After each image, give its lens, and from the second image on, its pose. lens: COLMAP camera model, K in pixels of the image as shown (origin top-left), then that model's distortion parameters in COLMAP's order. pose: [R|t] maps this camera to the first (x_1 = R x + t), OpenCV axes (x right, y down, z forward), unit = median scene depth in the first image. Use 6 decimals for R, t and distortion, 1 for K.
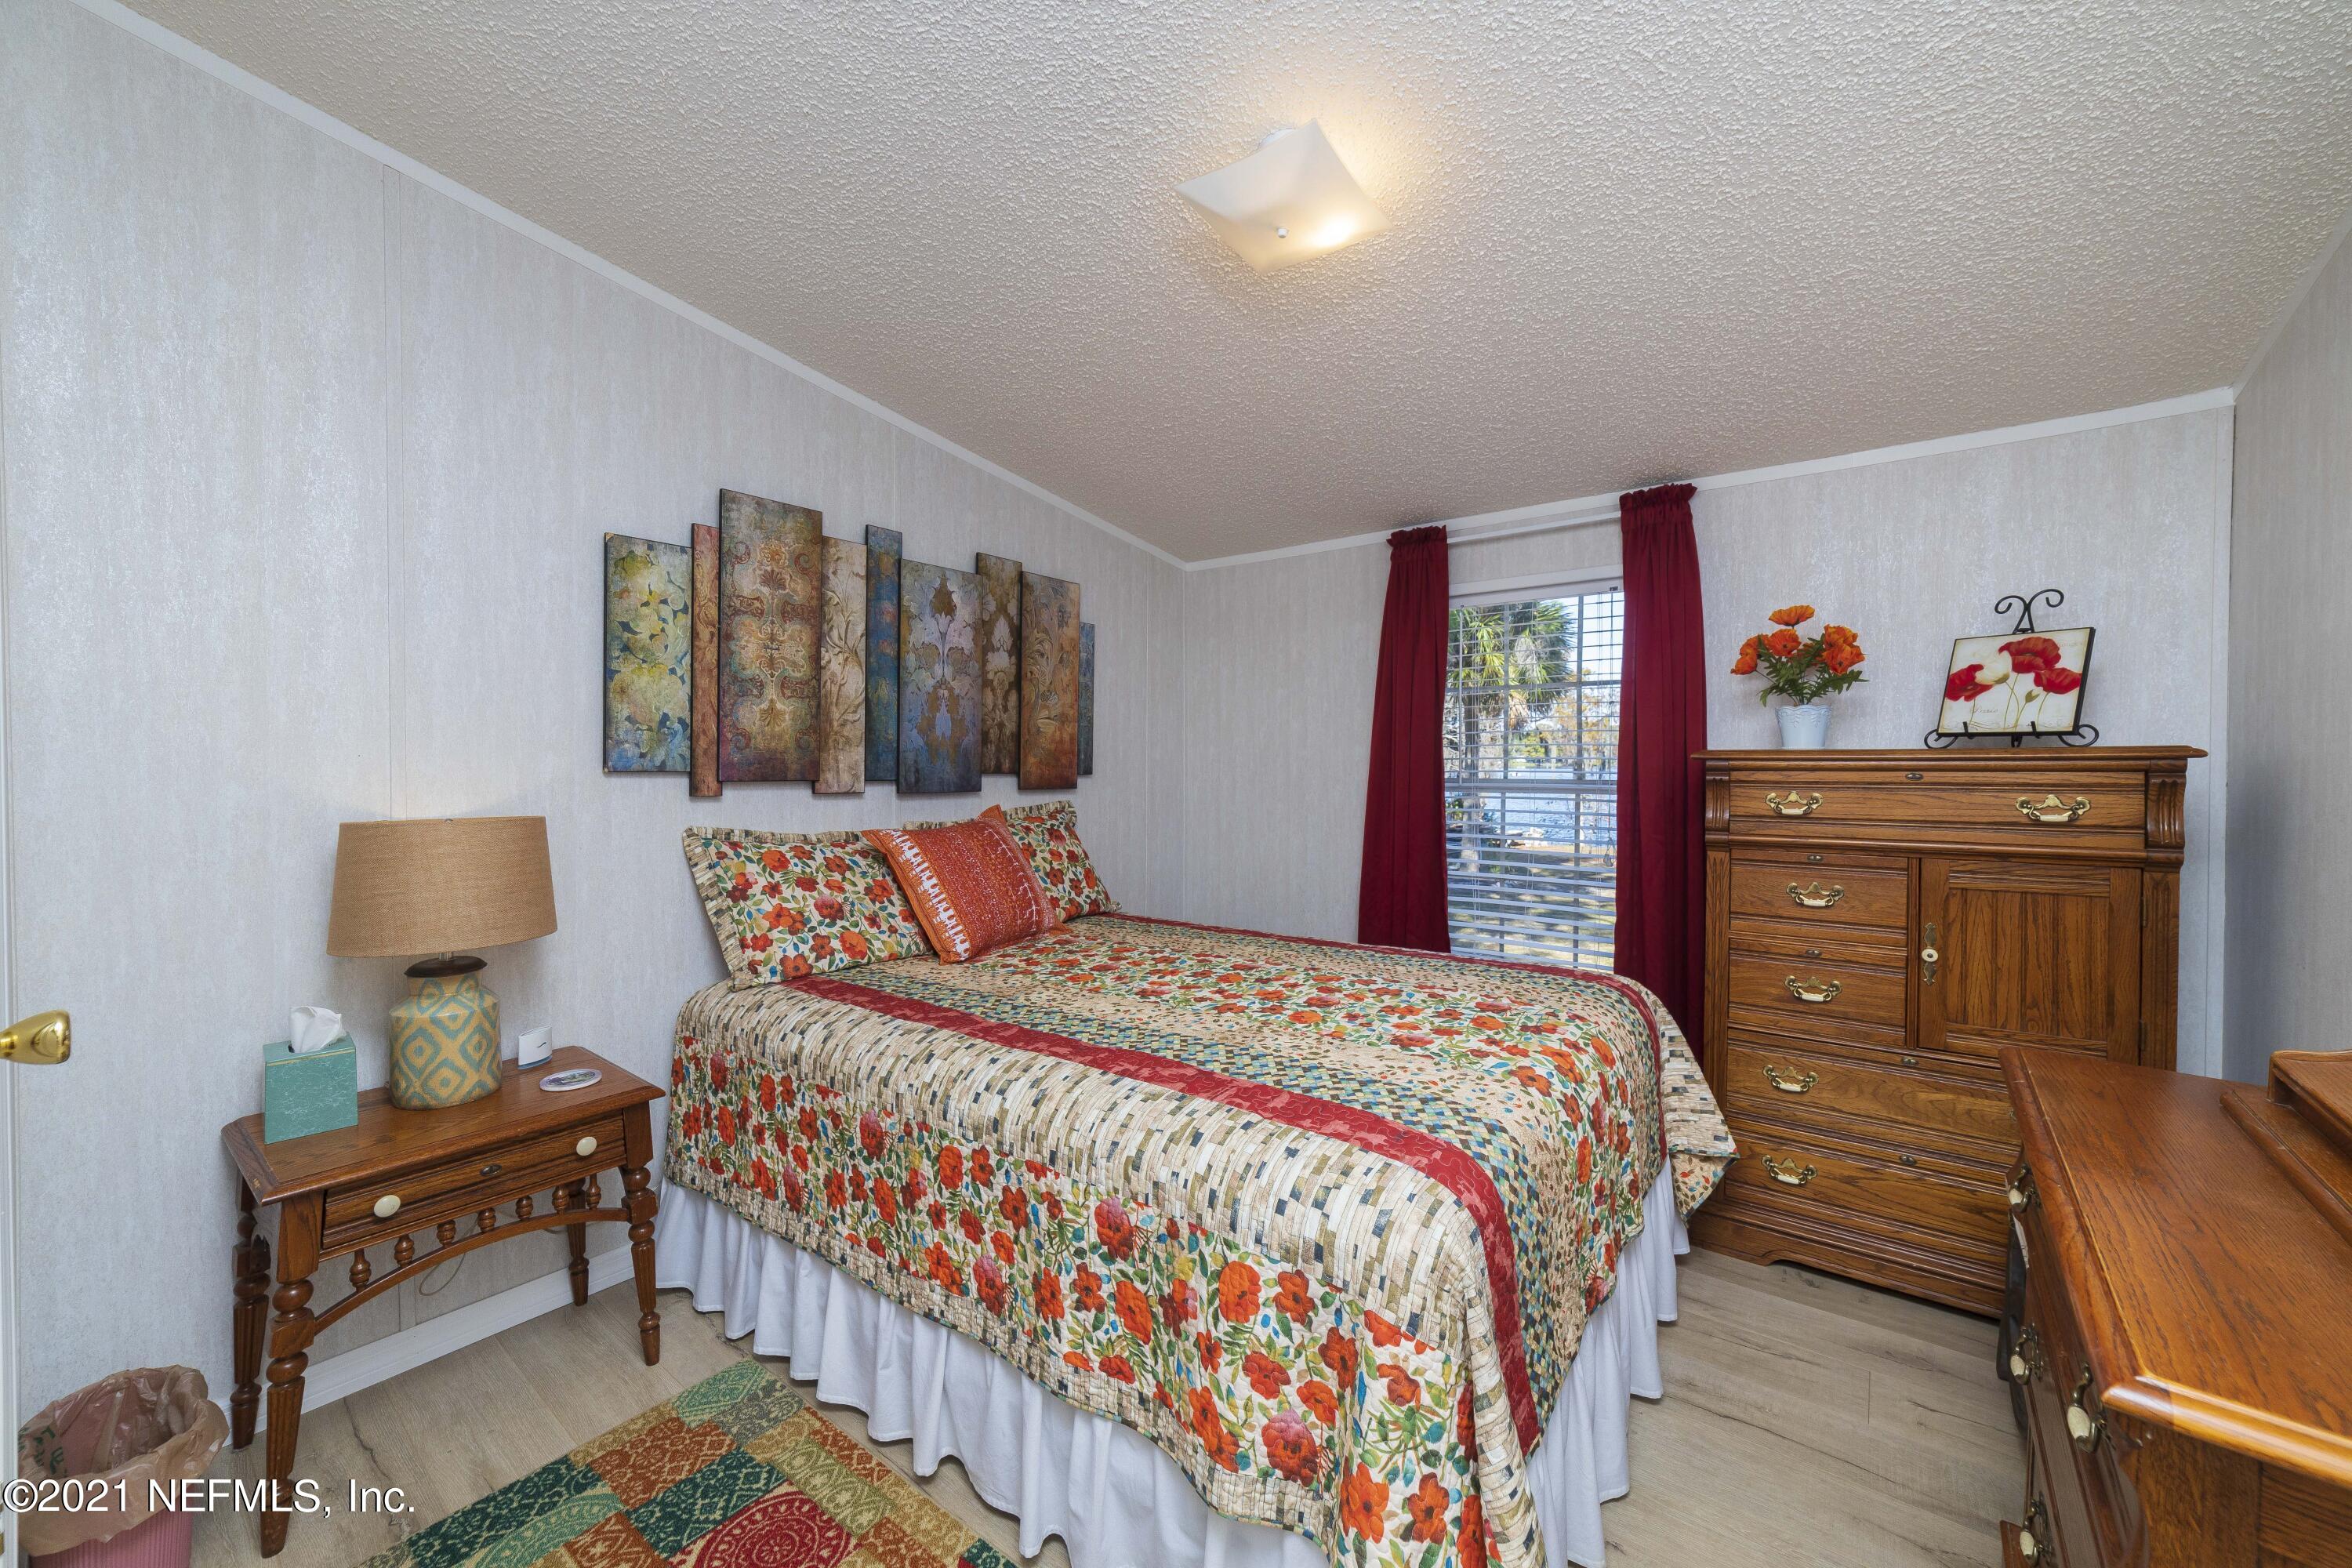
lens RADIAL K [[913.2, 0, 1168.7], [0, 913.2, 786.3], [0, 0, 1]] dist [-0.015926, 0.000257]
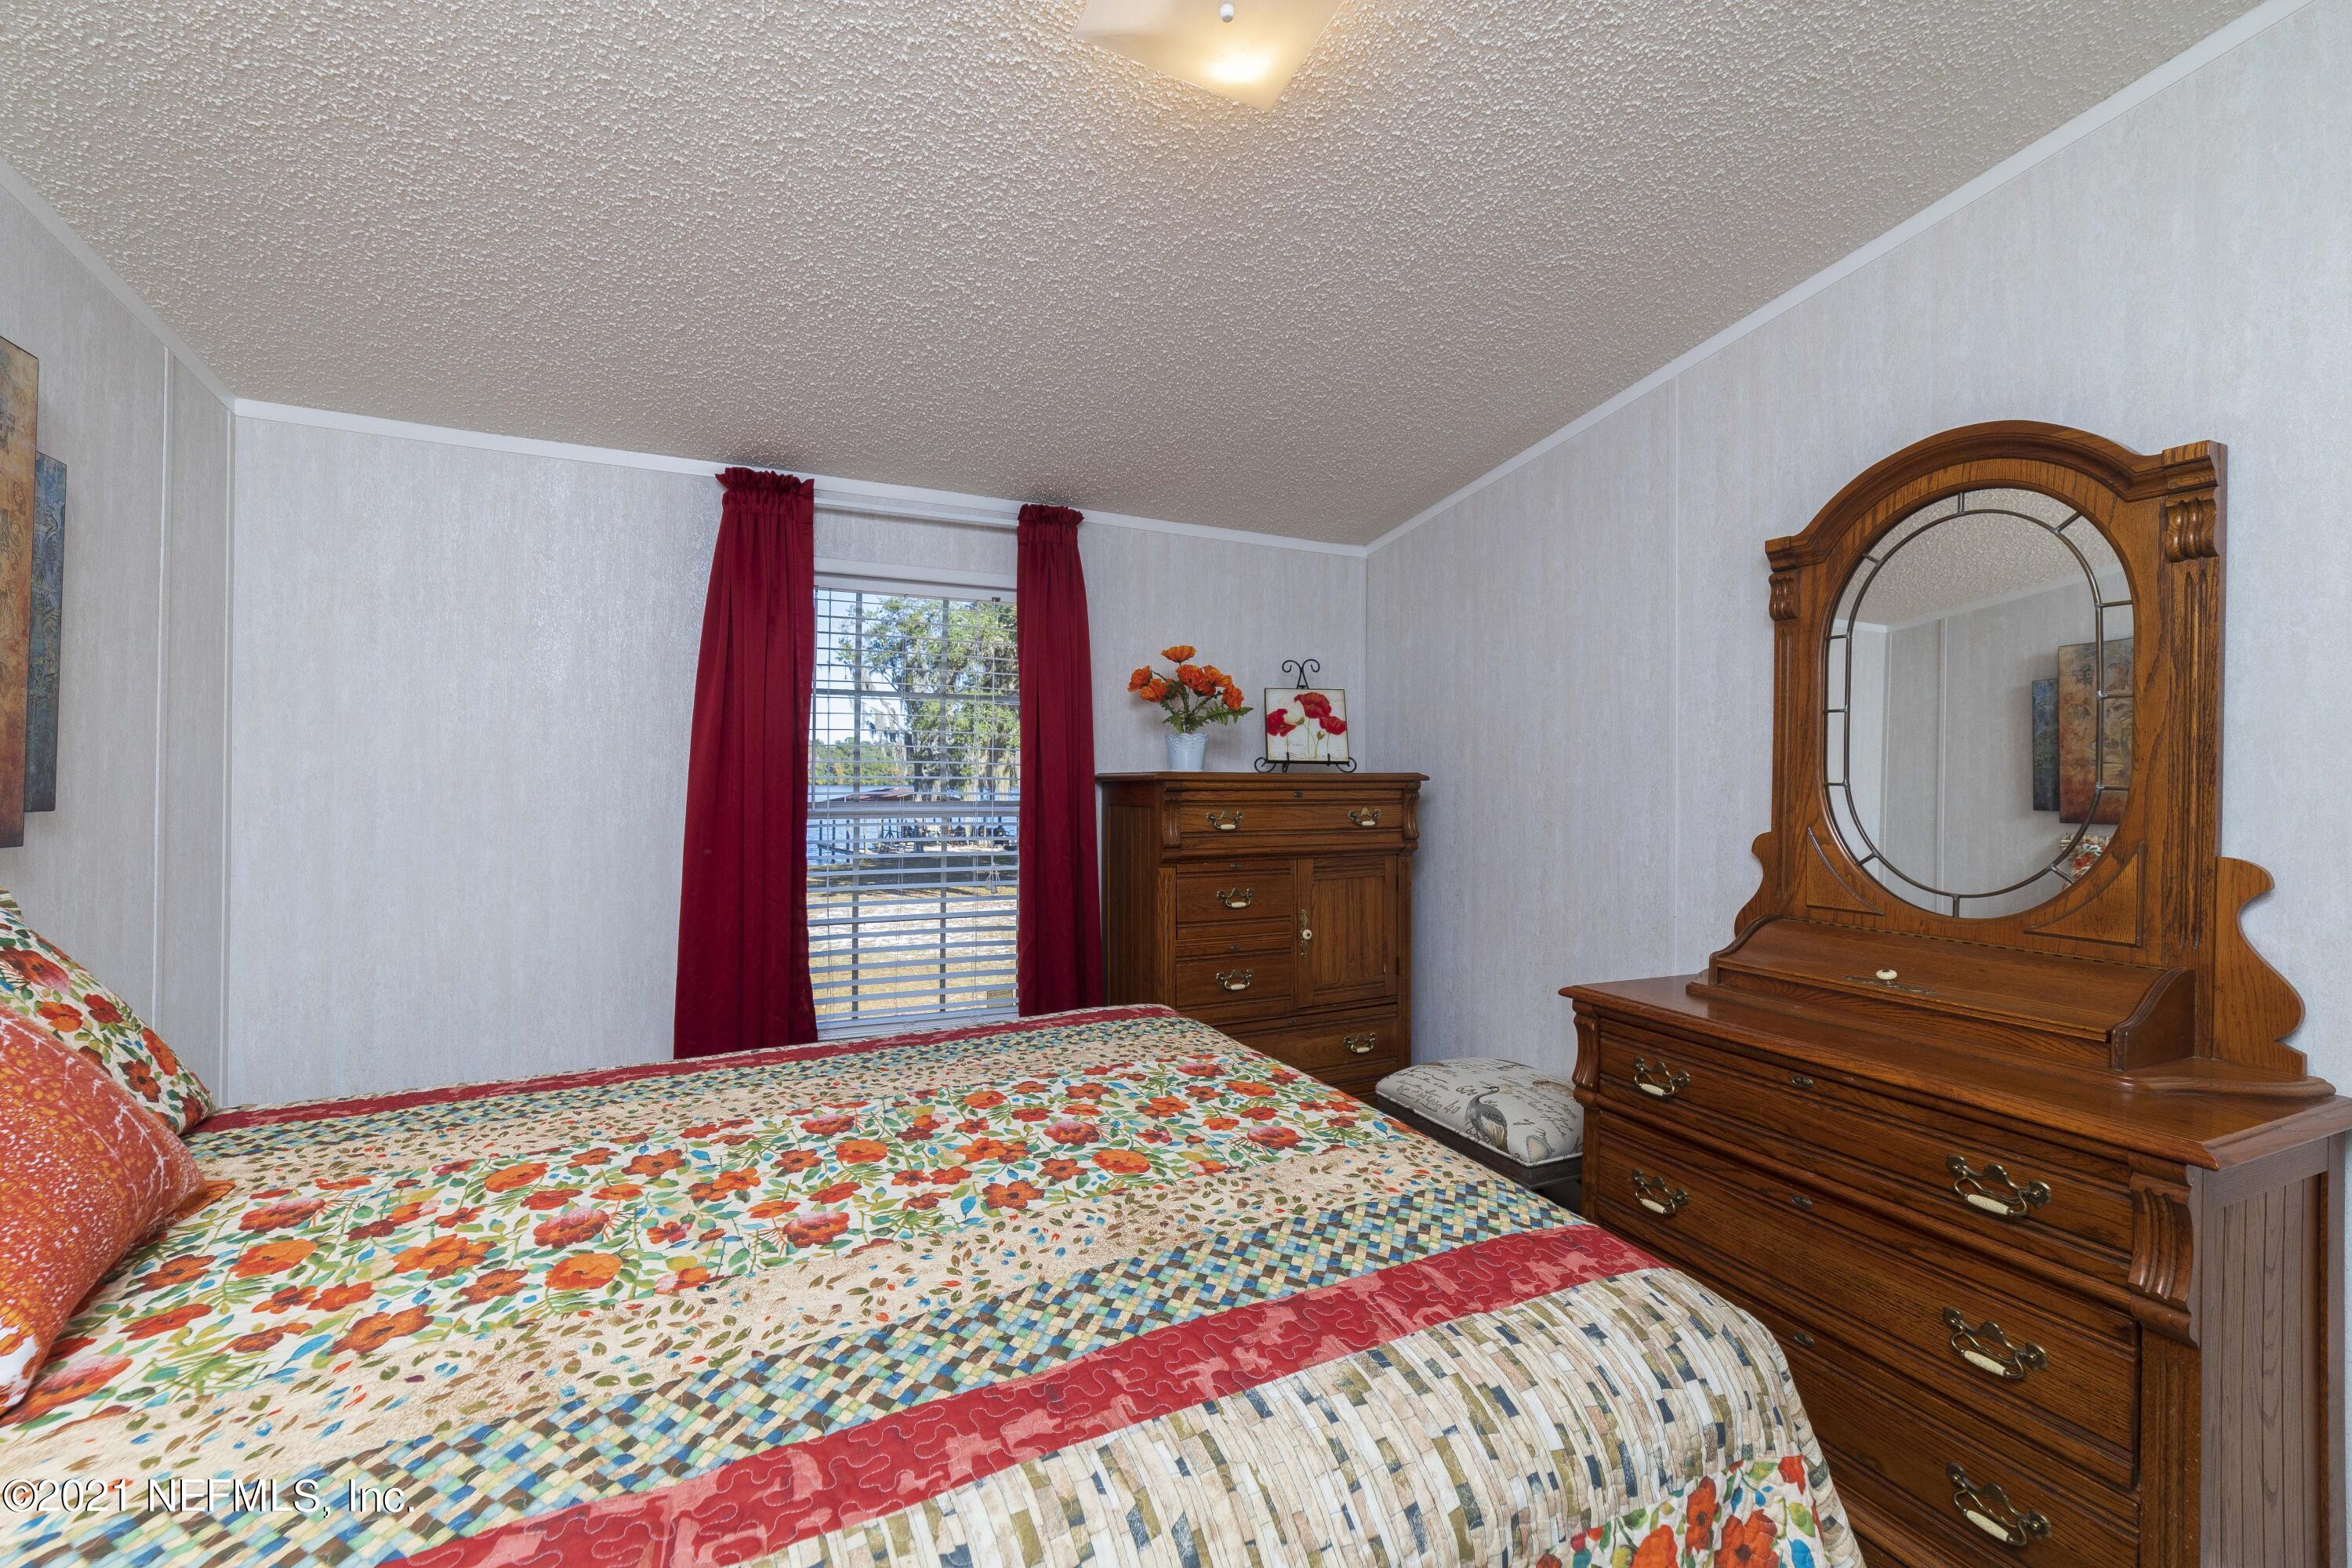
lens RADIAL K [[913.2, 0, 1168.7], [0, 913.2, 786.3], [0, 0, 1]] dist [-0.015926, 0.000257]
pose [[0.444901, -0.003746, 0.895572, -0.454397], [0.024024, 0.999681, -0.007753, -0.019801], [-0.895258, 0.024964, 0.444849, 0.683060]]
